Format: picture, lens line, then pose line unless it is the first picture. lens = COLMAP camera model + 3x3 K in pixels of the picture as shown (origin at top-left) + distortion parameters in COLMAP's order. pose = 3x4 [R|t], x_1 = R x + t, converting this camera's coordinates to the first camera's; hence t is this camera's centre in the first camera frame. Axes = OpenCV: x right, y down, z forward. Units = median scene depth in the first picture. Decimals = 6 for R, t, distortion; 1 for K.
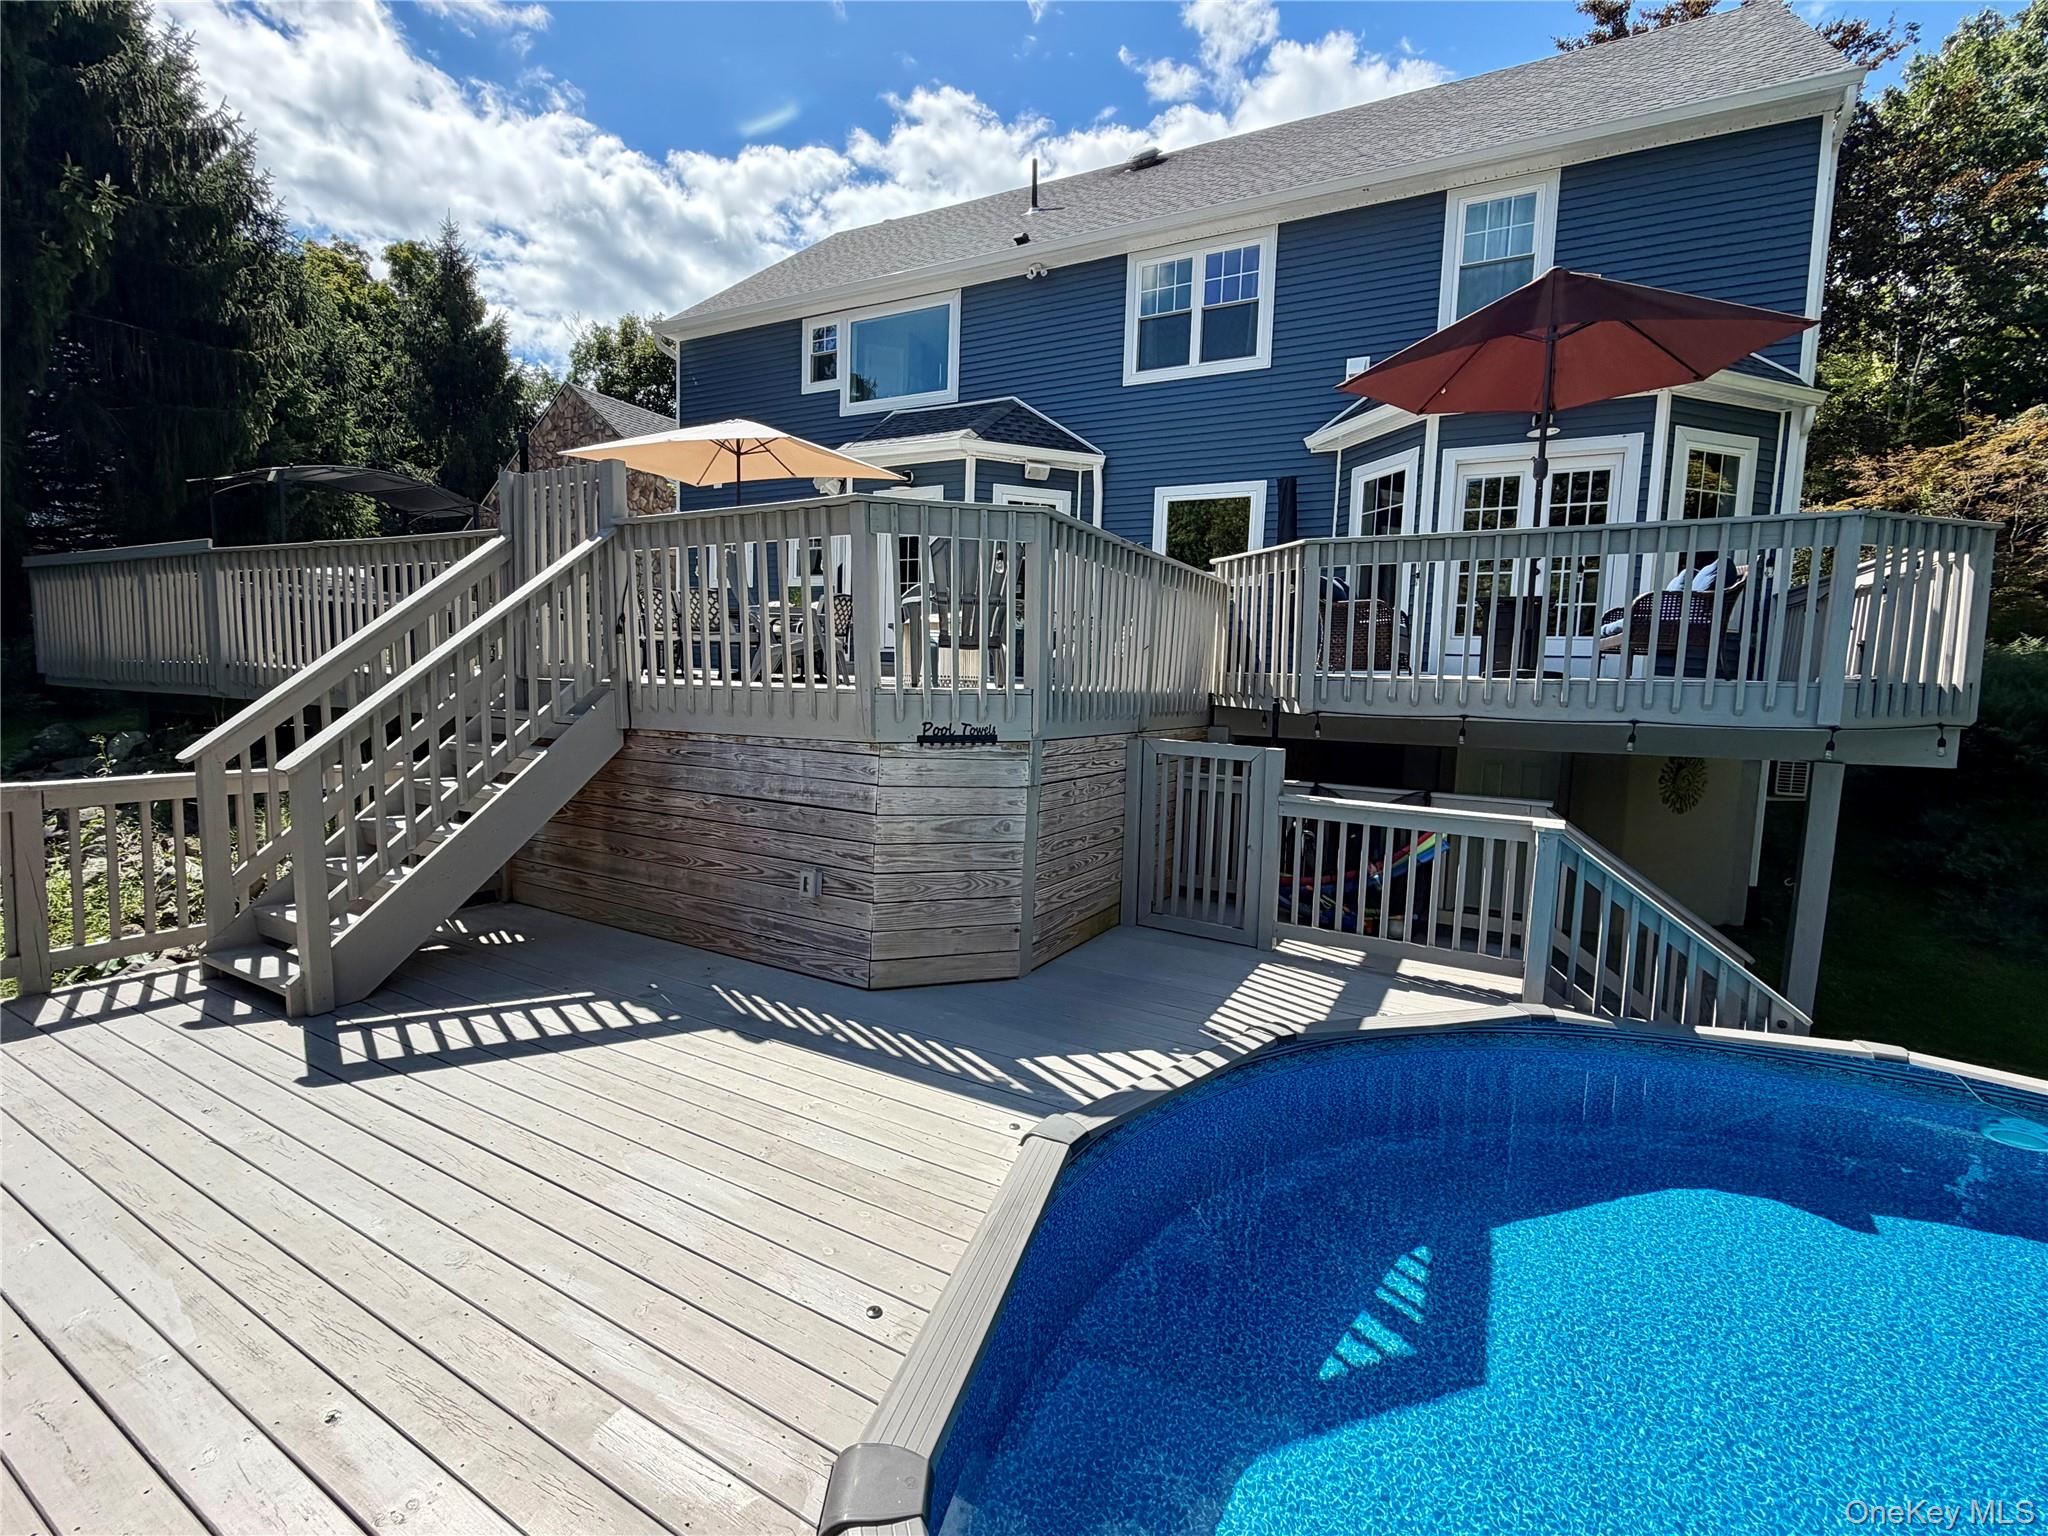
lens RADIAL K [[930.6, 0, 1025.2], [0, 930.6, 778.0], [0, 0, 1]] dist [0.000739, -0.000743]
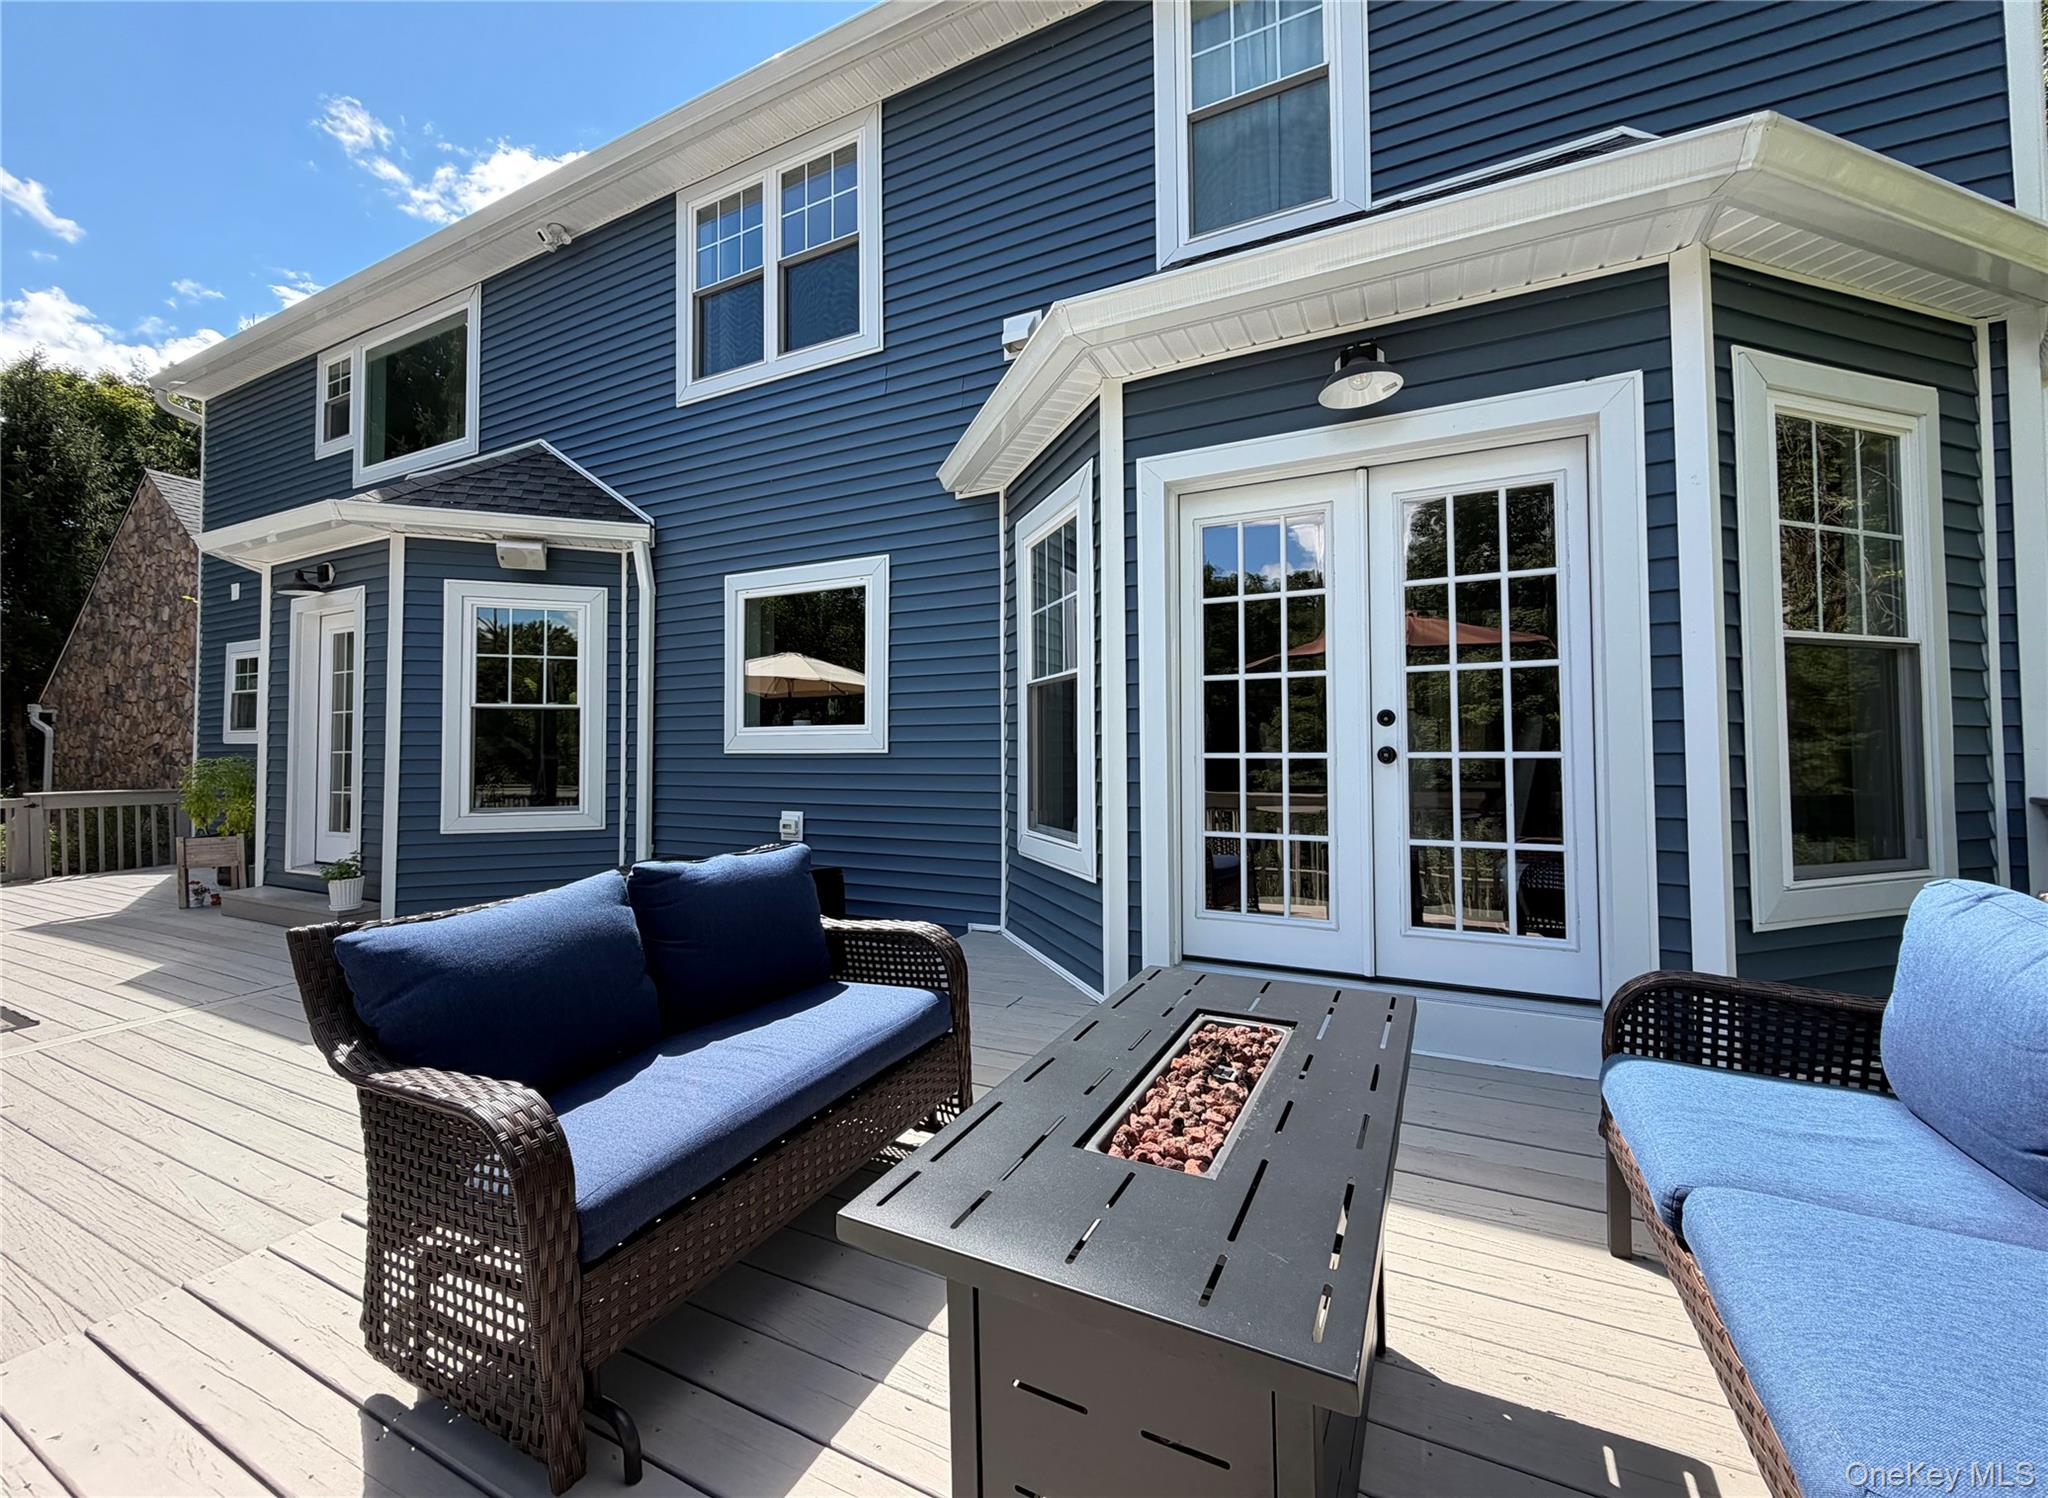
lens RADIAL K [[823.5, 0, 1022.0], [0, 823.5, 732.3], [0, 0, 1]] dist [-0.003581, 0.000110]
pose [[0.999277, -0.038009, 0.000328, 0.326613], [0.037787, 0.992446, -0.116714, -0.160022], [0.004110, 0.116642, 0.993166, 0.541372]]
